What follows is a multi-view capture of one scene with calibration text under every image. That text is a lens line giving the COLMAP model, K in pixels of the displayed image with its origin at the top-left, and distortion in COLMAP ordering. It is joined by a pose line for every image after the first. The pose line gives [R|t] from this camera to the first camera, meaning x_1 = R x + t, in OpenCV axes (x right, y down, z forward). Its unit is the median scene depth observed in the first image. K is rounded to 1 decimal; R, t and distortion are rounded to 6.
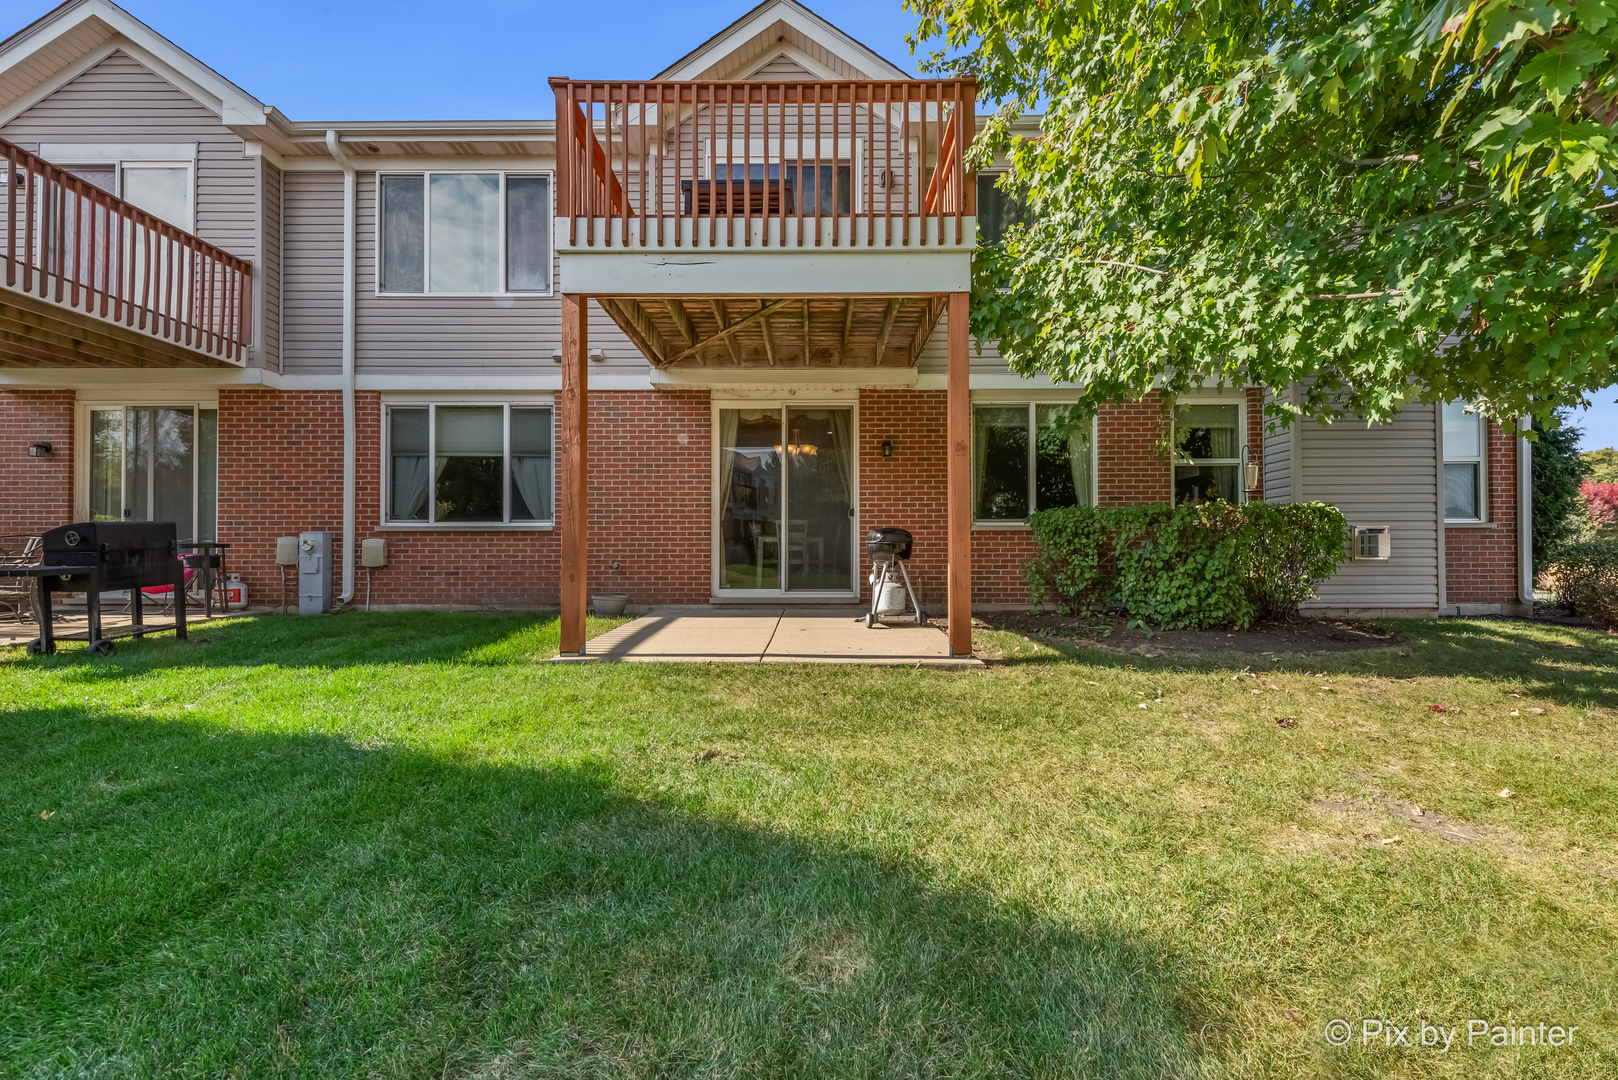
lens RADIAL K [[688.4, 0, 801.7], [0, 688.4, 548.6], [0, 0, 1]] dist [0.000741, 0.000027]
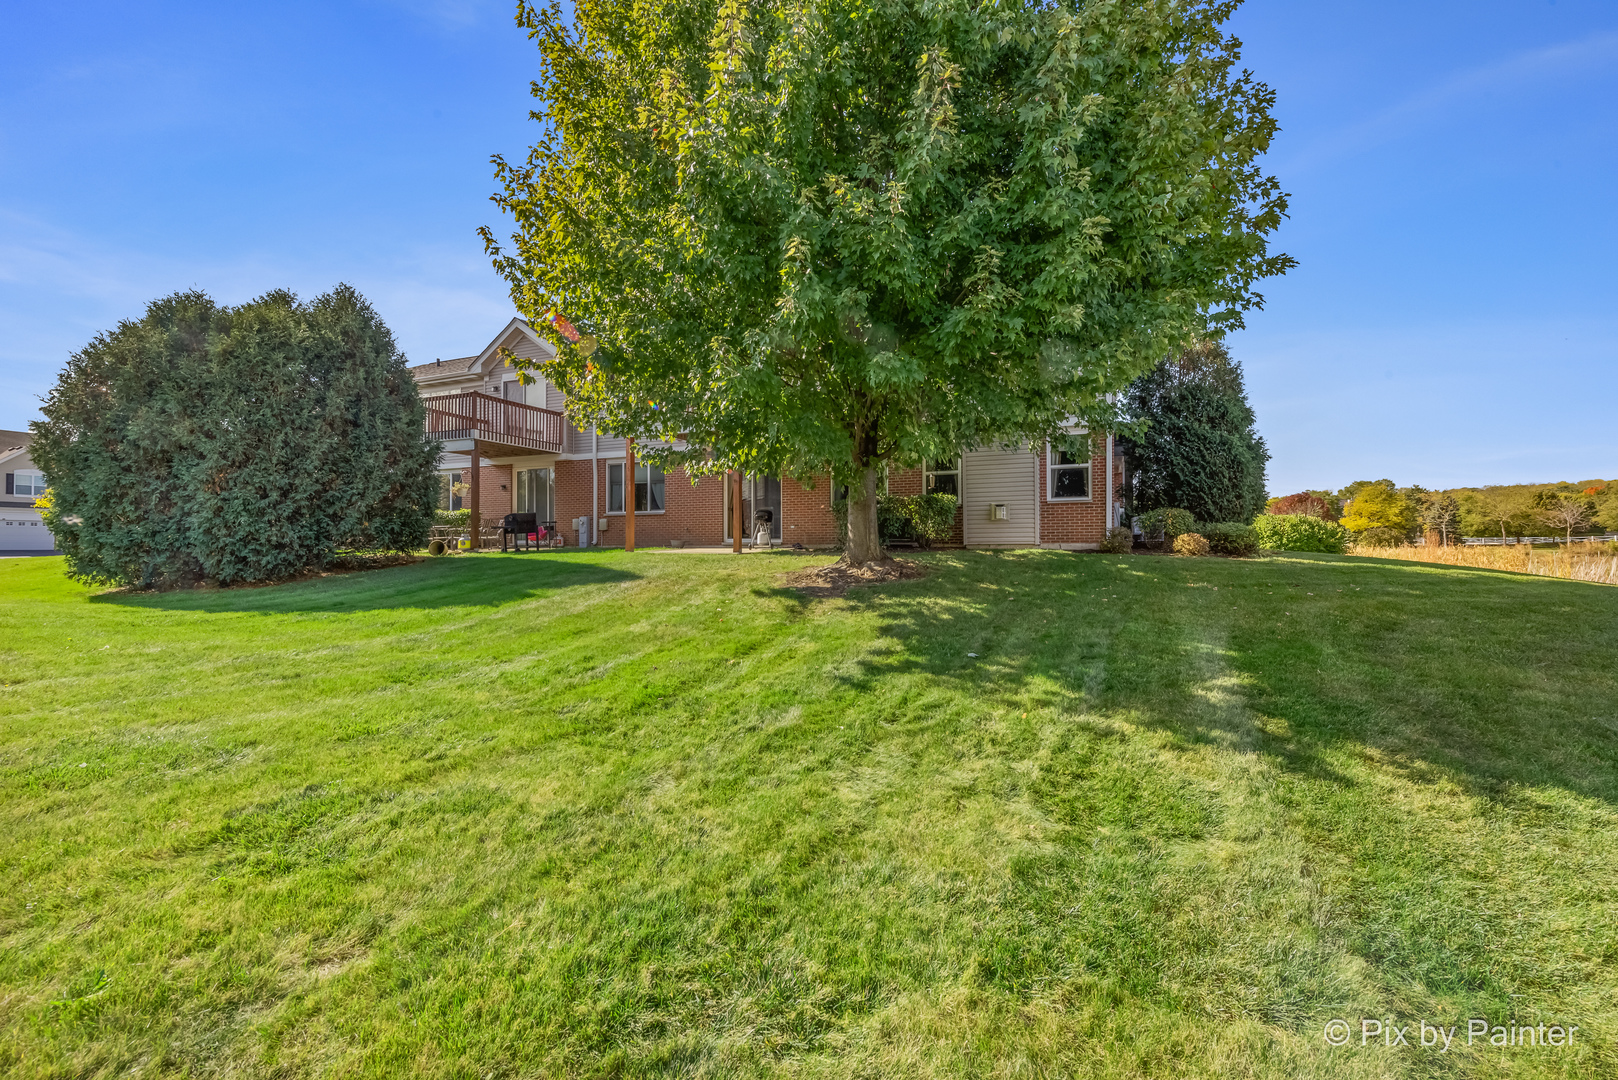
lens RADIAL K [[688.4, 0, 809.6], [0, 688.4, 541.0], [0, 0, 1]] dist [0.000741, 0.000027]
pose [[0.917775, -0.005188, -0.397066, 1.049917], [0.004131, 0.999985, -0.003517, 0.077537], [0.397078, 0.001587, 0.917783, -0.980742]]
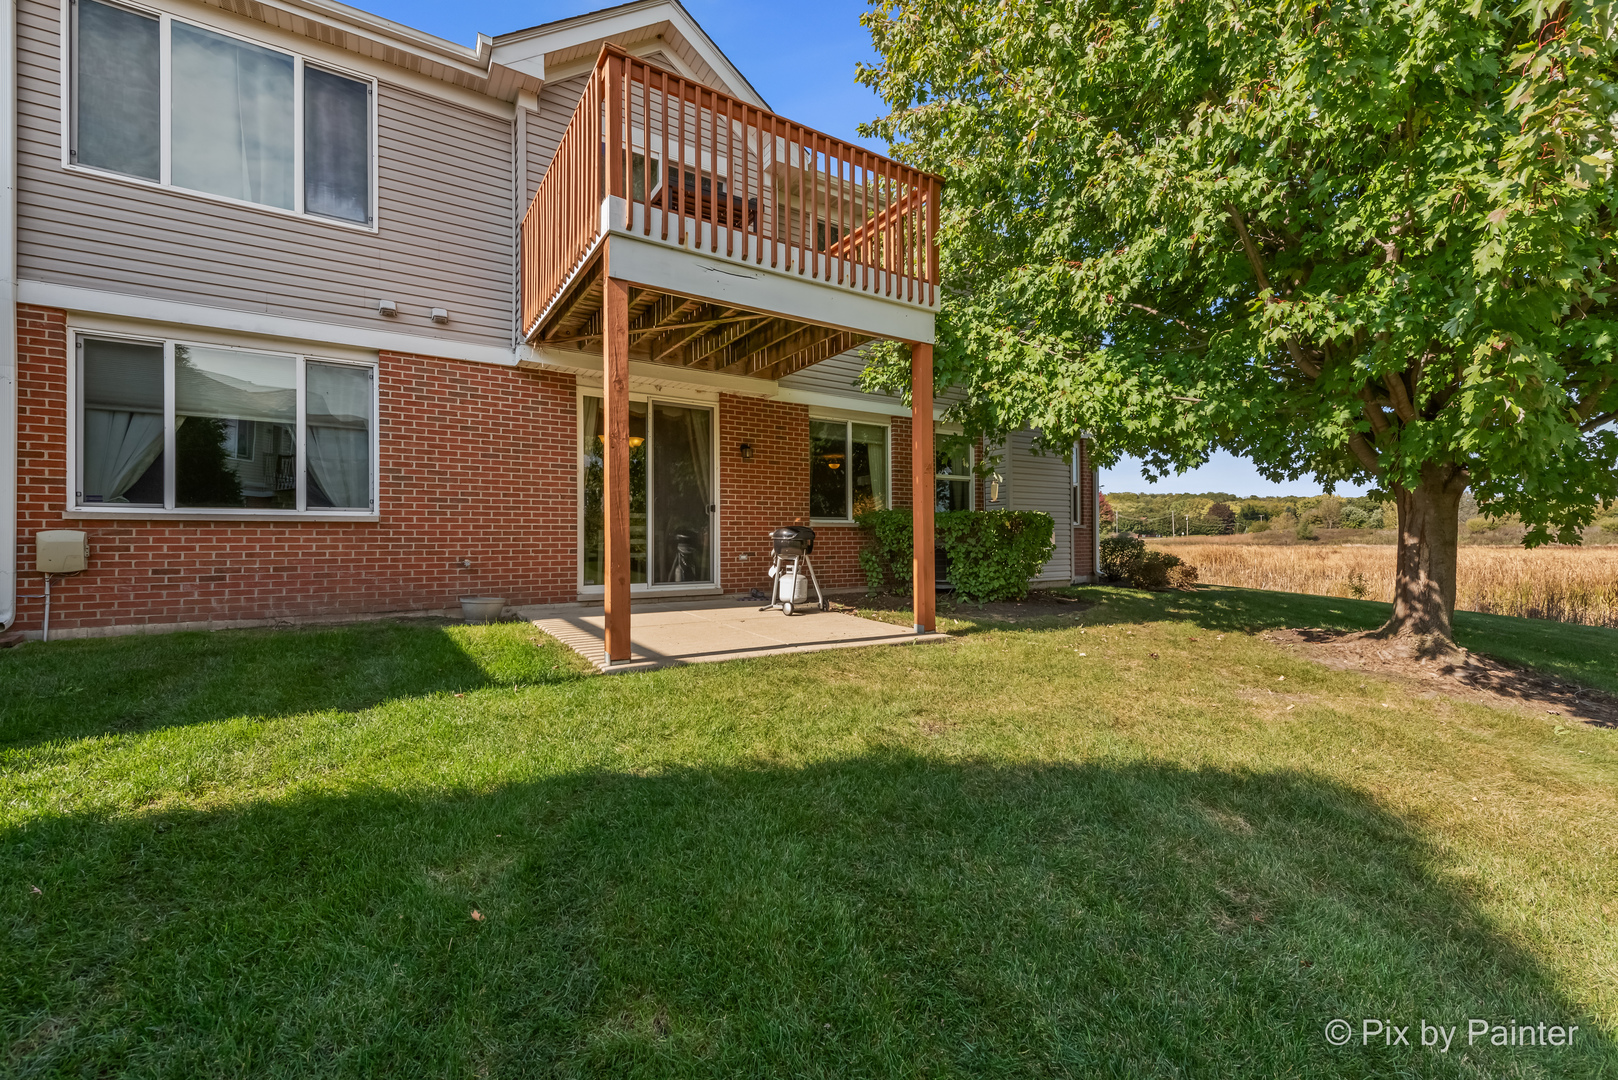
lens RADIAL K [[688.4, 0, 786.8], [0, 688.4, 533.0], [0, 0, 1]] dist [0.000741, 0.000027]
pose [[0.834431, 0.003070, 0.551104, -0.410755], [-0.003852, 0.999993, 0.000262, -0.015188], [-0.551099, -0.002342, 0.834437, 0.054376]]
